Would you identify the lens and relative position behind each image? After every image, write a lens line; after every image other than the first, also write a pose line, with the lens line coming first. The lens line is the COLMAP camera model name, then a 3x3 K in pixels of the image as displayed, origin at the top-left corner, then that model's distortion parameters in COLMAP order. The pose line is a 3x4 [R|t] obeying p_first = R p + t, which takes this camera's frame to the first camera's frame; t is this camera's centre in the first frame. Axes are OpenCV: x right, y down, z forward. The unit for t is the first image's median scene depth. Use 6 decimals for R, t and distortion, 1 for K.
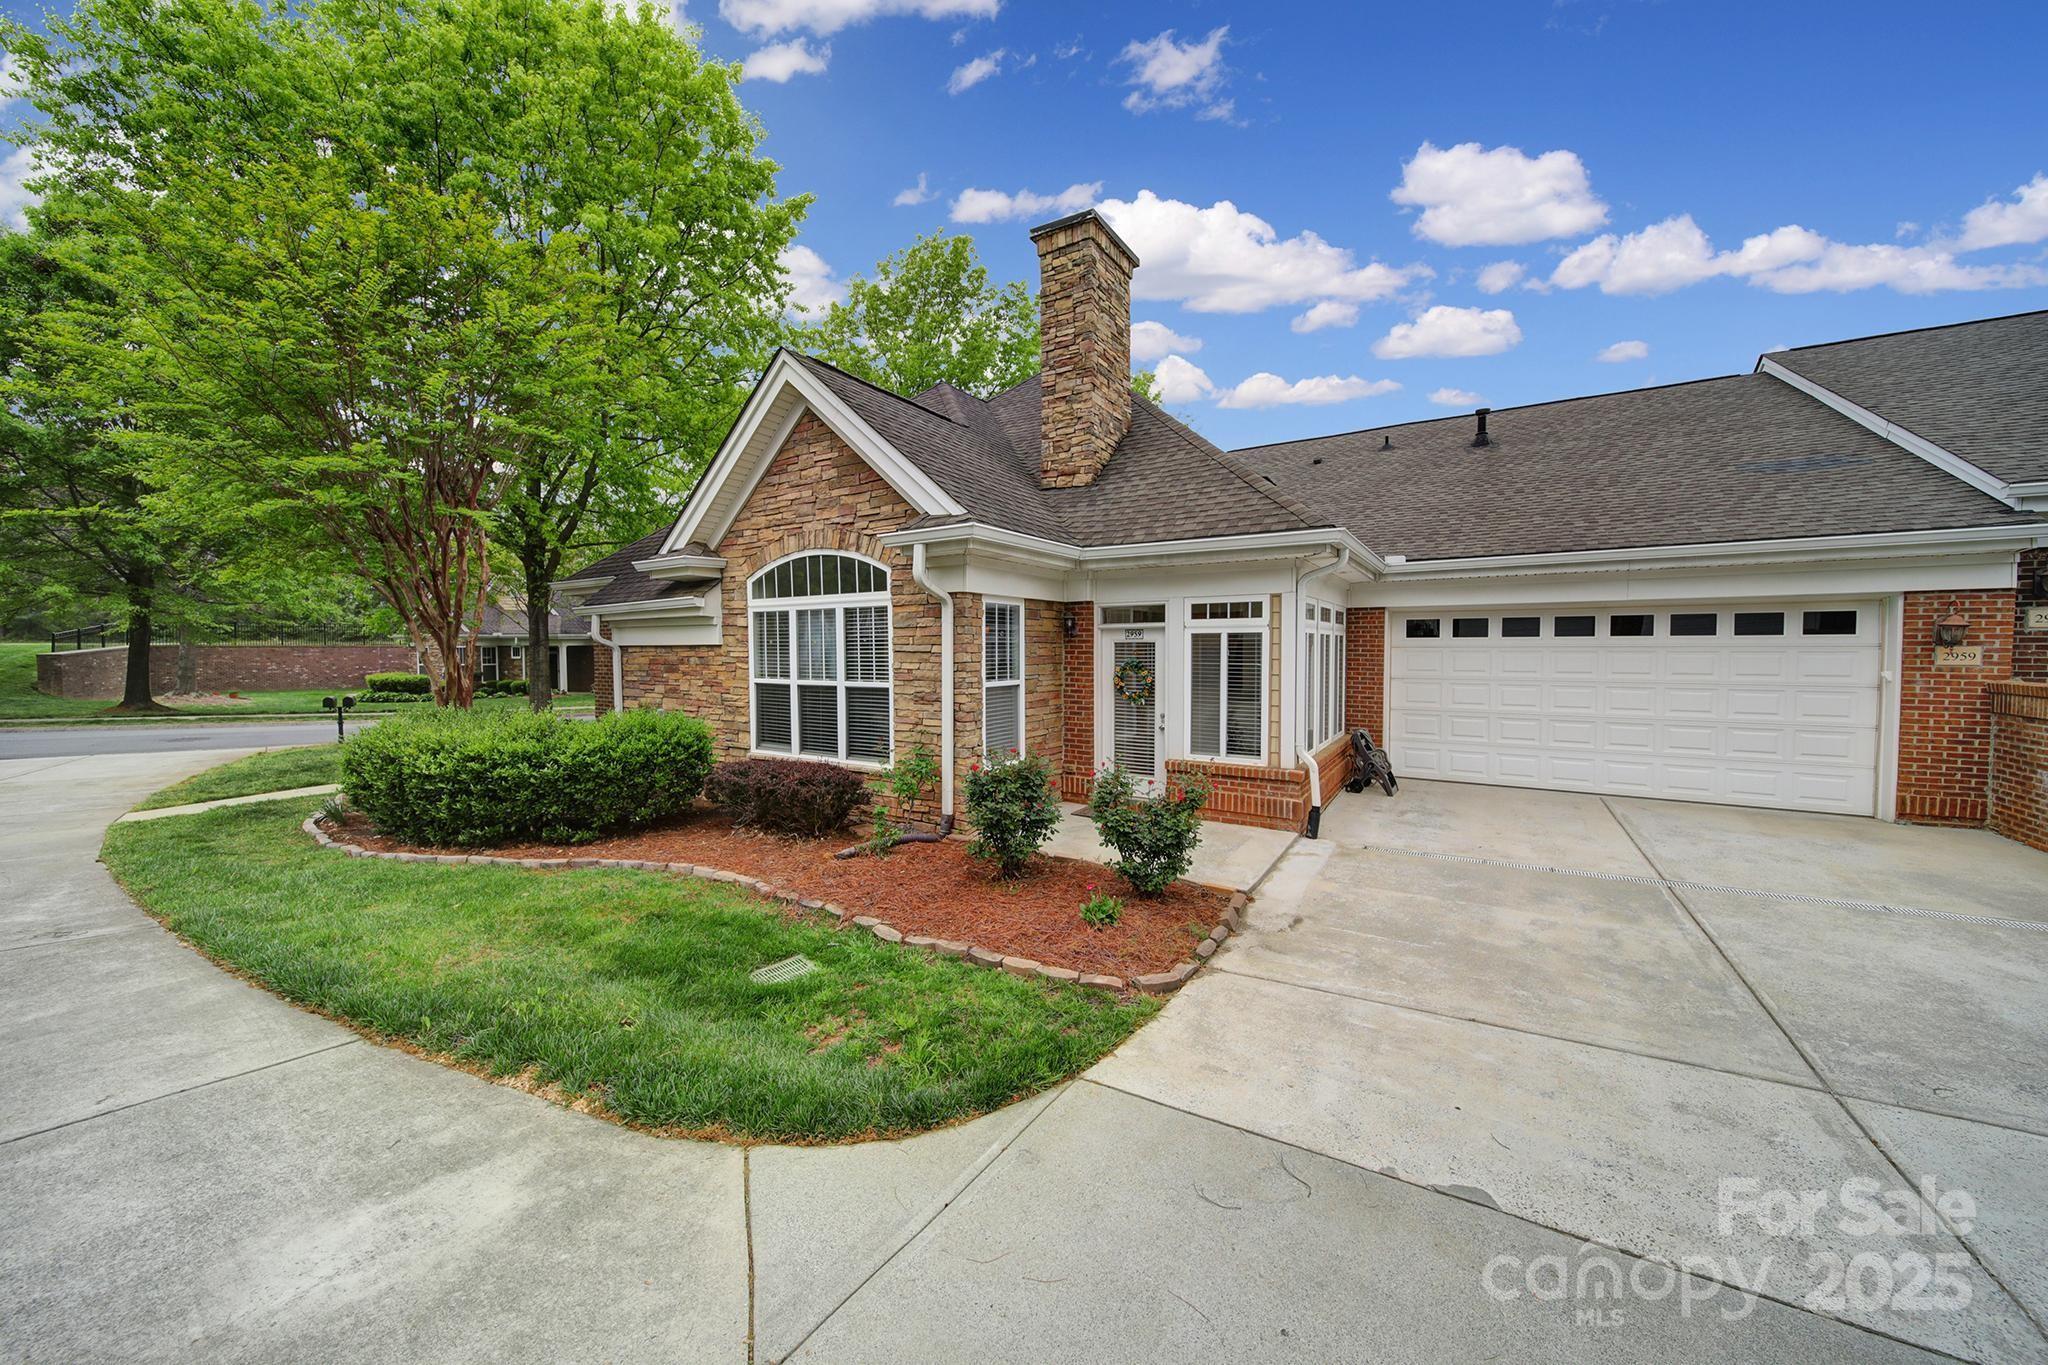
lens RADIAL K [[732.1, 0, 1018.1], [0, 732.1, 669.4], [0, 0, 1]] dist [-0.007361, 0.000106]
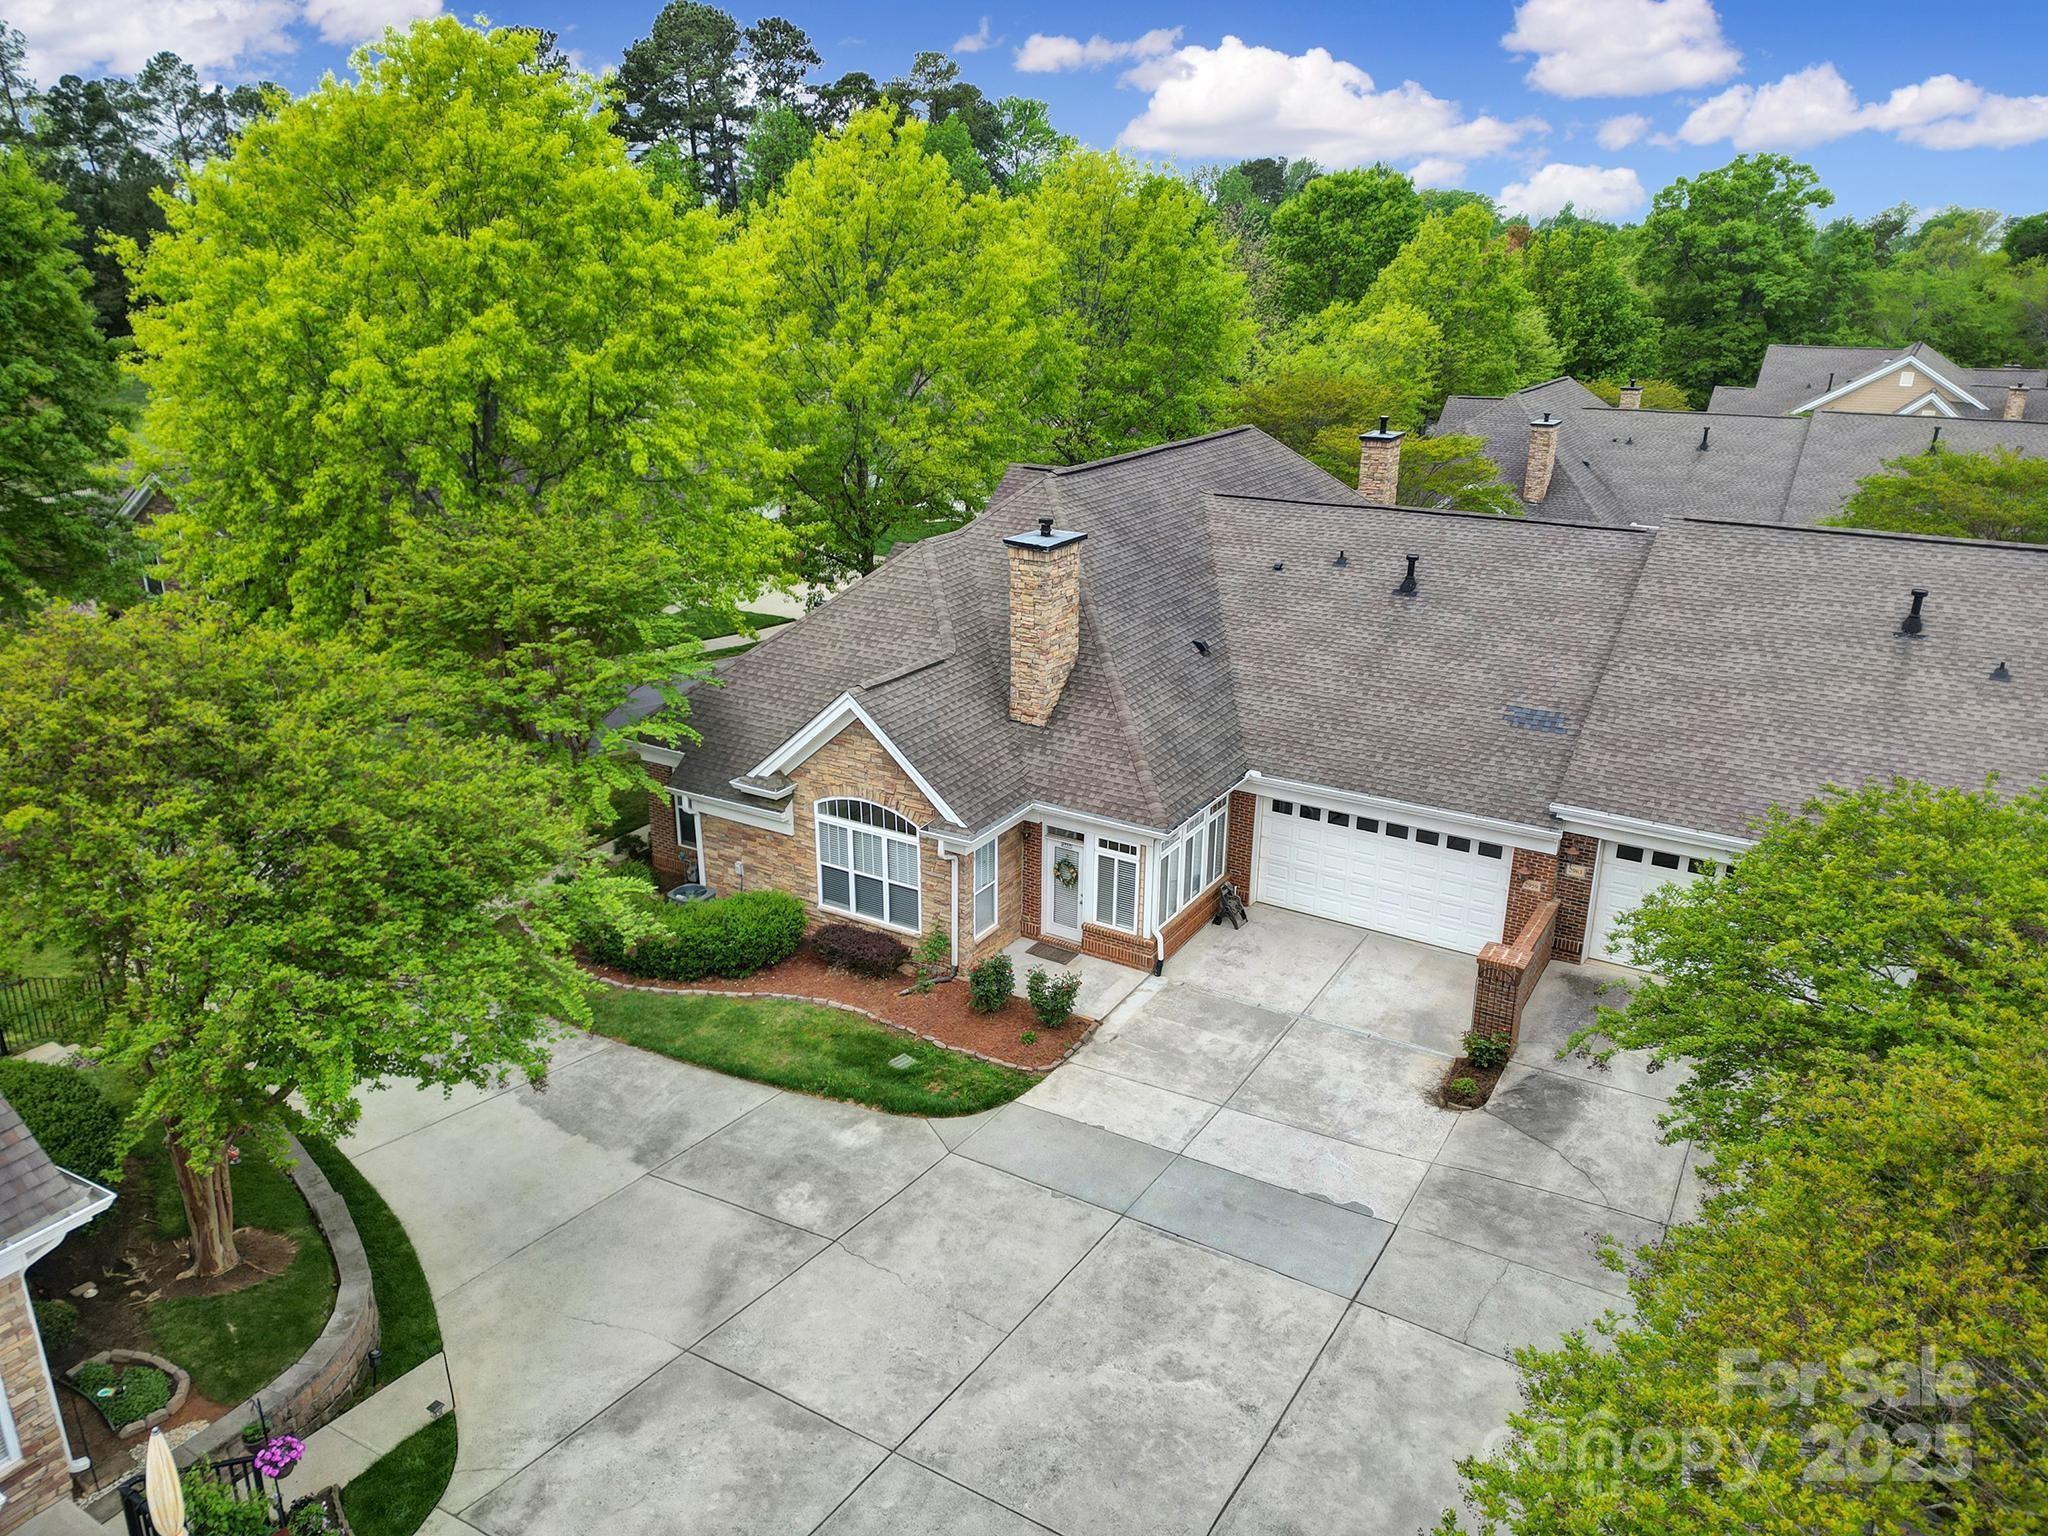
lens RADIAL K [[1480.7, 0, 1013.3], [0, 1480.7, 768.5], [0, 0, 1]] dist [0.078473, -0.001918]
pose [[0.999764, 0.003097, 0.021521, -0.028538], [-0.009554, 0.951704, 0.306869, -1.254149], [-0.019531, -0.307002, 0.951508, -2.110143]]
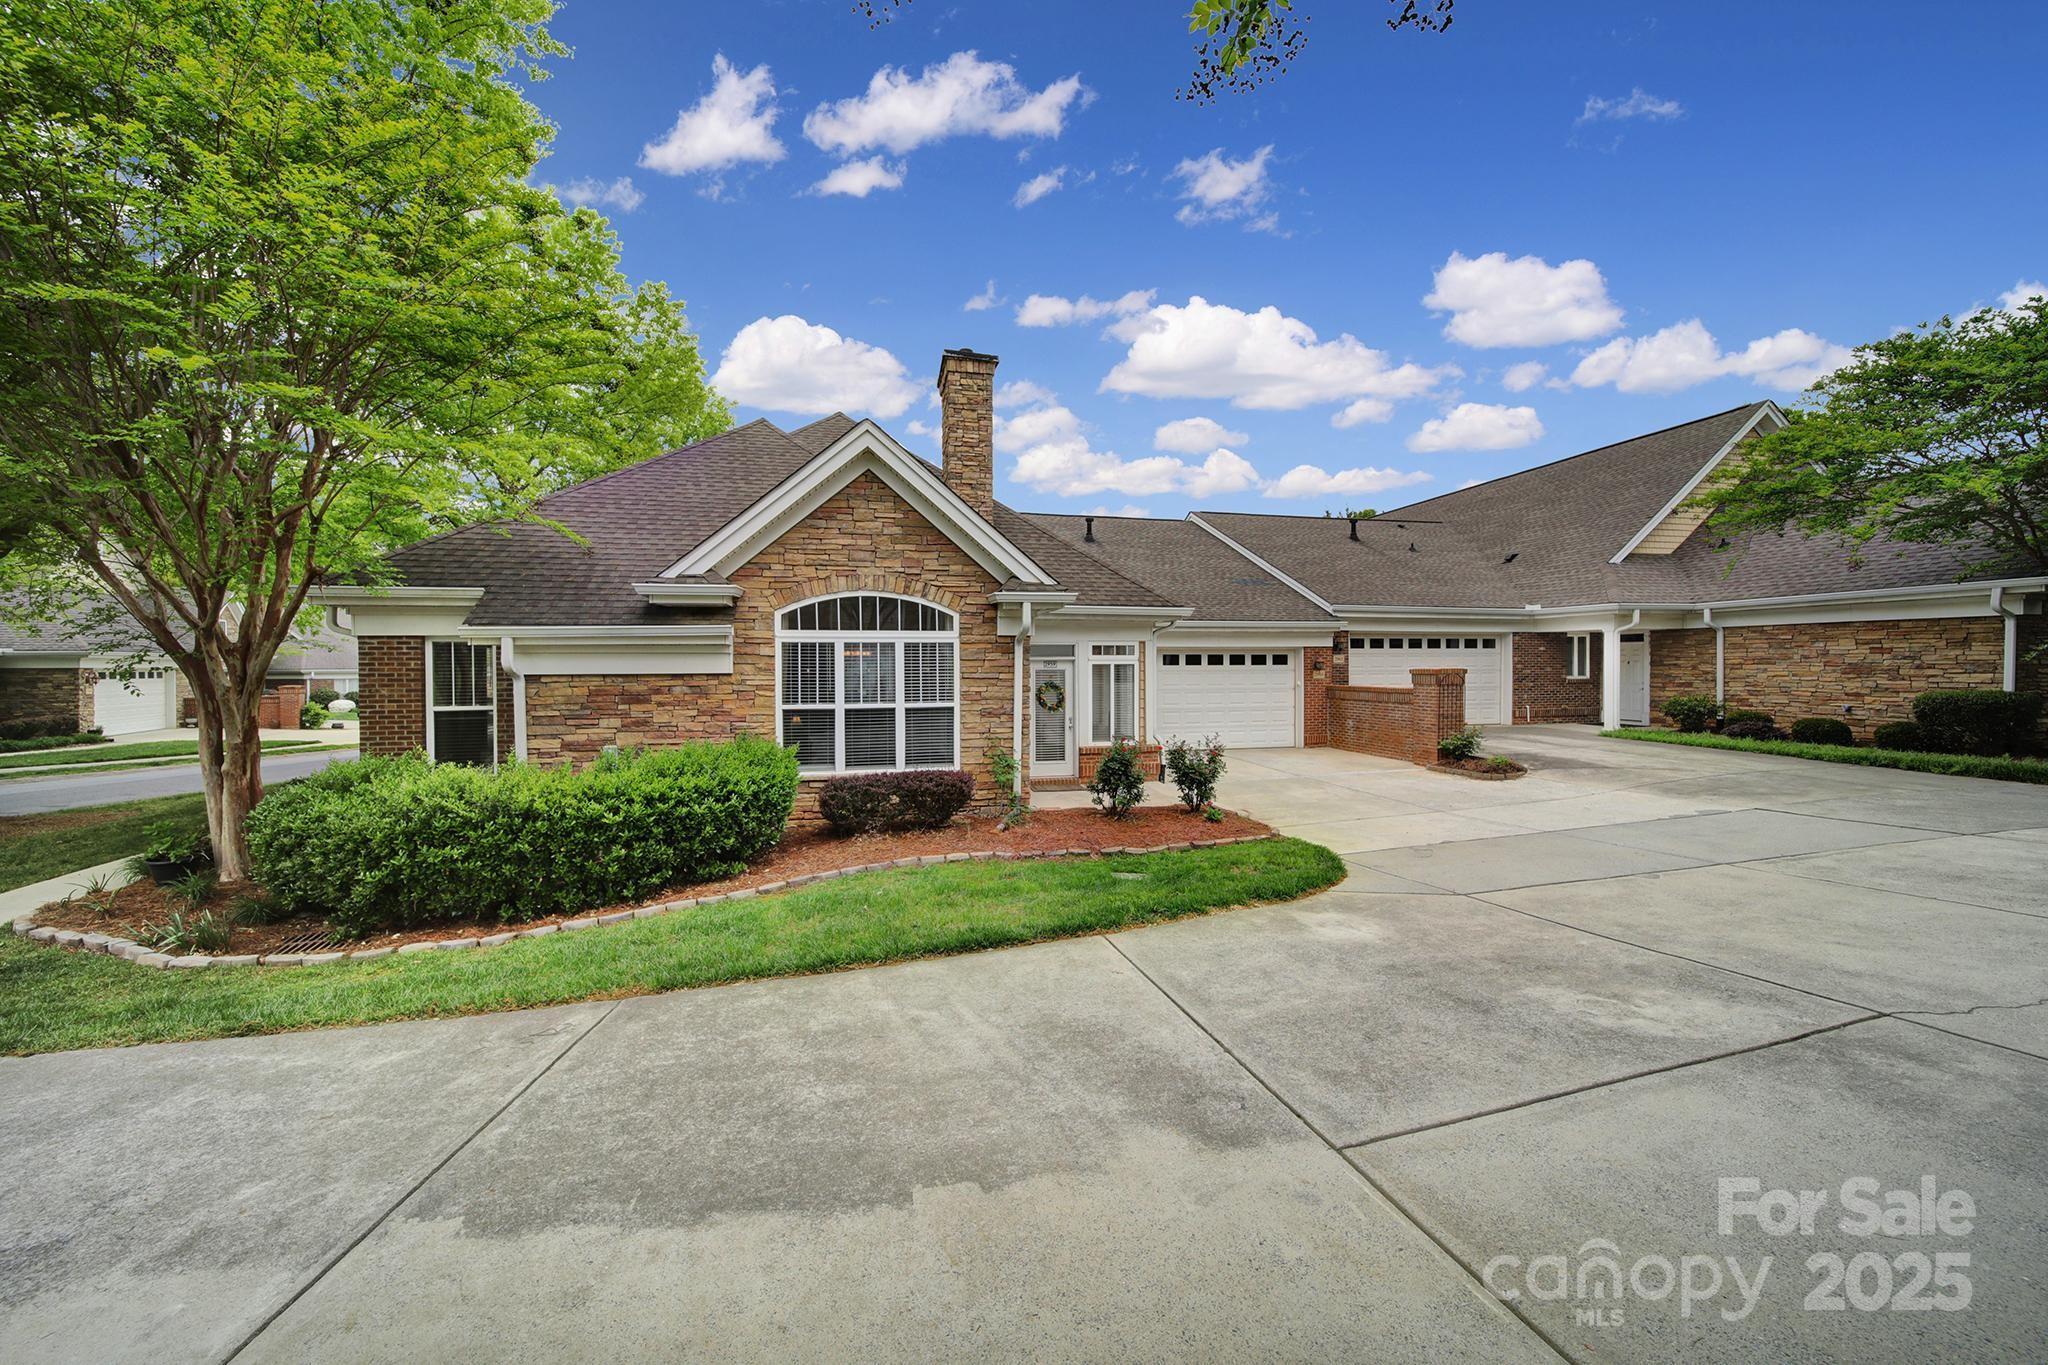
lens RADIAL K [[732.1, 0, 1036.7], [0, 732.1, 671.7], [0, 0, 1]] dist [-0.007361, 0.000106]
pose [[0.693498, -0.005761, 0.720435, -0.962823], [0.022837, 0.999641, -0.013989, -0.014080], [-0.720096, 0.026153, 0.693381, 0.006100]]
